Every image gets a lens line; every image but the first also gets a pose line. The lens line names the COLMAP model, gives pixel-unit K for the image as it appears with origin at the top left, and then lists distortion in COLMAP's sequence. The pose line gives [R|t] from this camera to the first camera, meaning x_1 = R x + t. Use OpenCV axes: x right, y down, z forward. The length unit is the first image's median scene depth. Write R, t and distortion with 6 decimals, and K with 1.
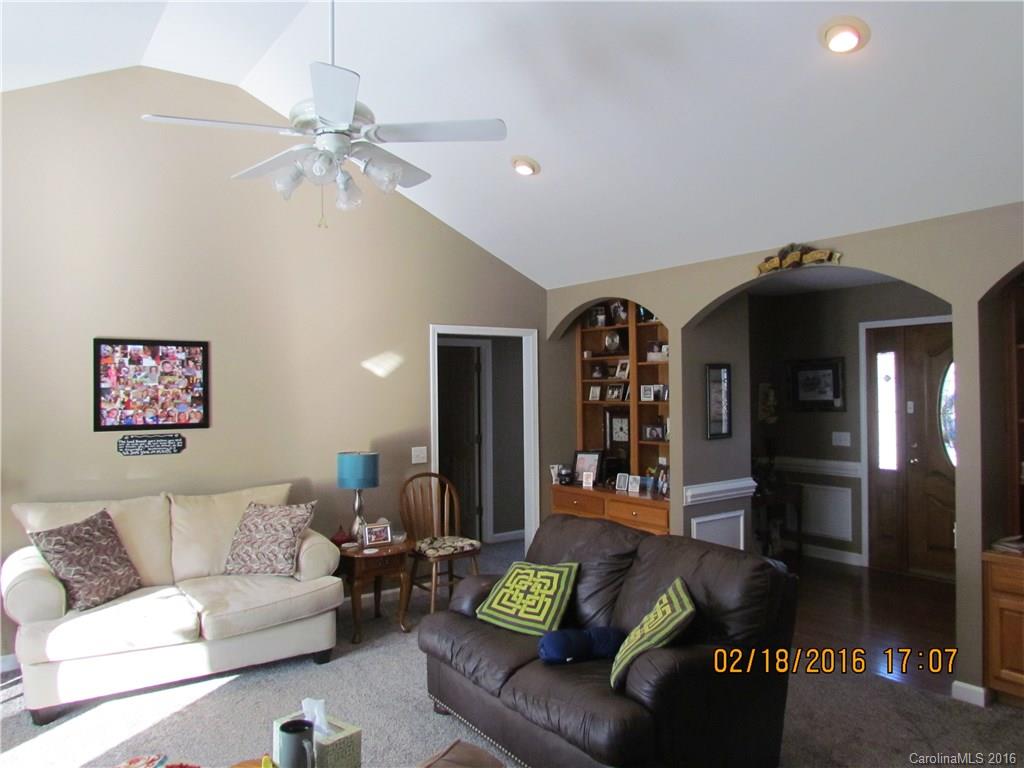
lens RADIAL K [[751.2, 0, 512.0], [0, 751.2, 384.0], [0, 0, 1]] dist [-0.023155, 0.007495]
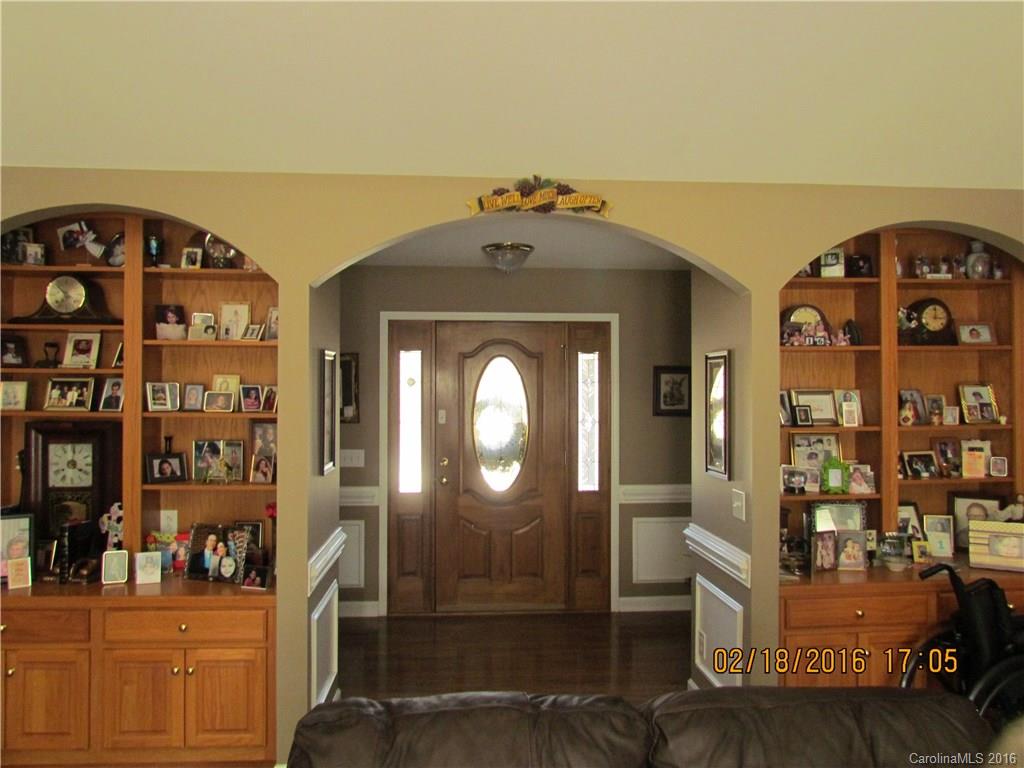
lens RADIAL K [[736.0, 0, 512.0], [0, 736.0, 384.0], [0, 0, 1]] dist [-0.045372, 0.000765]
pose [[0.505232, 0.025229, 0.862614, -0.140879], [-0.017293, 0.999668, -0.019109, 0.008214], [-0.862810, -0.005262, 0.505501, 0.482980]]
